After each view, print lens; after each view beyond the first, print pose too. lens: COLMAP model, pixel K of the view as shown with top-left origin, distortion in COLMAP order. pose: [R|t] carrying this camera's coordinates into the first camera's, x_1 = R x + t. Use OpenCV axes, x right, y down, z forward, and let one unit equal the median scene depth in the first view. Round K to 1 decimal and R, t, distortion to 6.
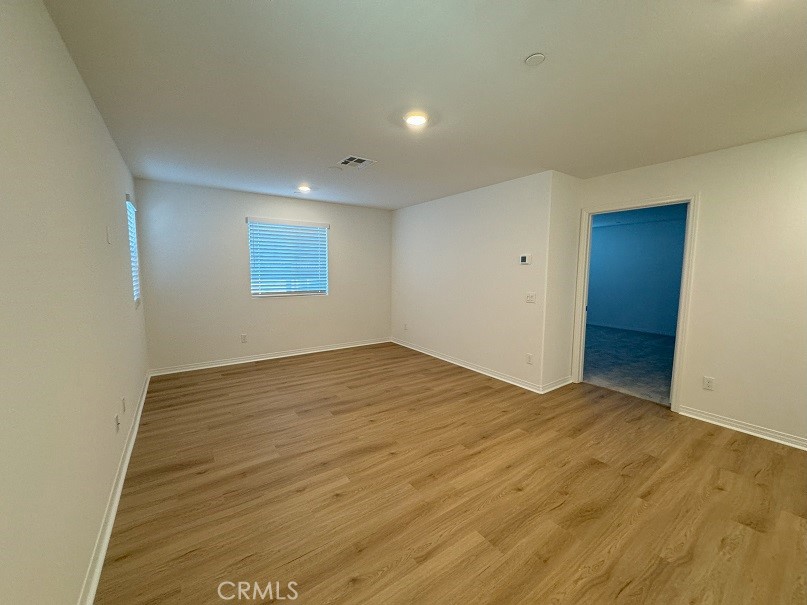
lens RADIAL K [[321.1, 0, 402.8], [0, 321.1, 302.0], [0, 0, 1]] dist [-0.004440, -0.000136]
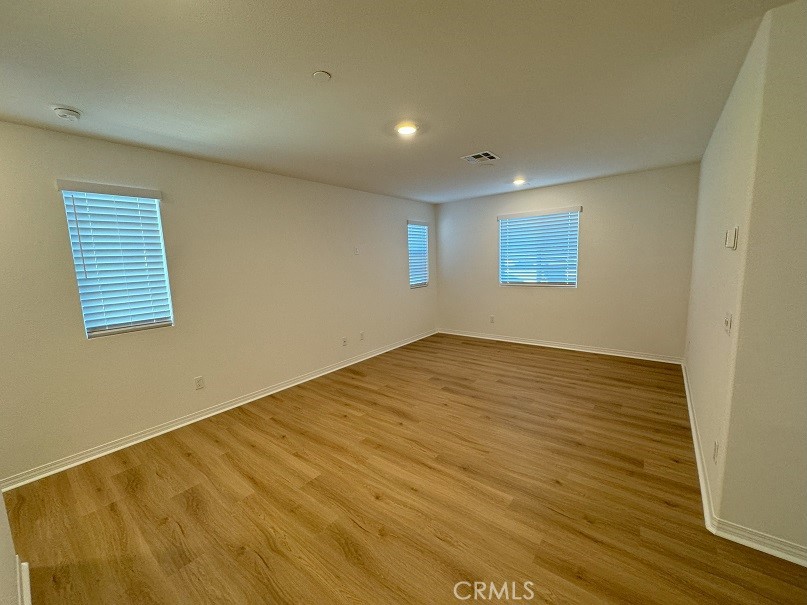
lens RADIAL K [[321.1, 0, 403.7], [0, 321.1, 302.5], [0, 0, 1]] dist [-0.004440, -0.000136]
pose [[0.292582, 0.111976, -0.949662, 0.762348], [-0.058672, 0.993351, 0.099052, -0.067501], [0.954439, 0.026738, 0.297206, 0.466507]]
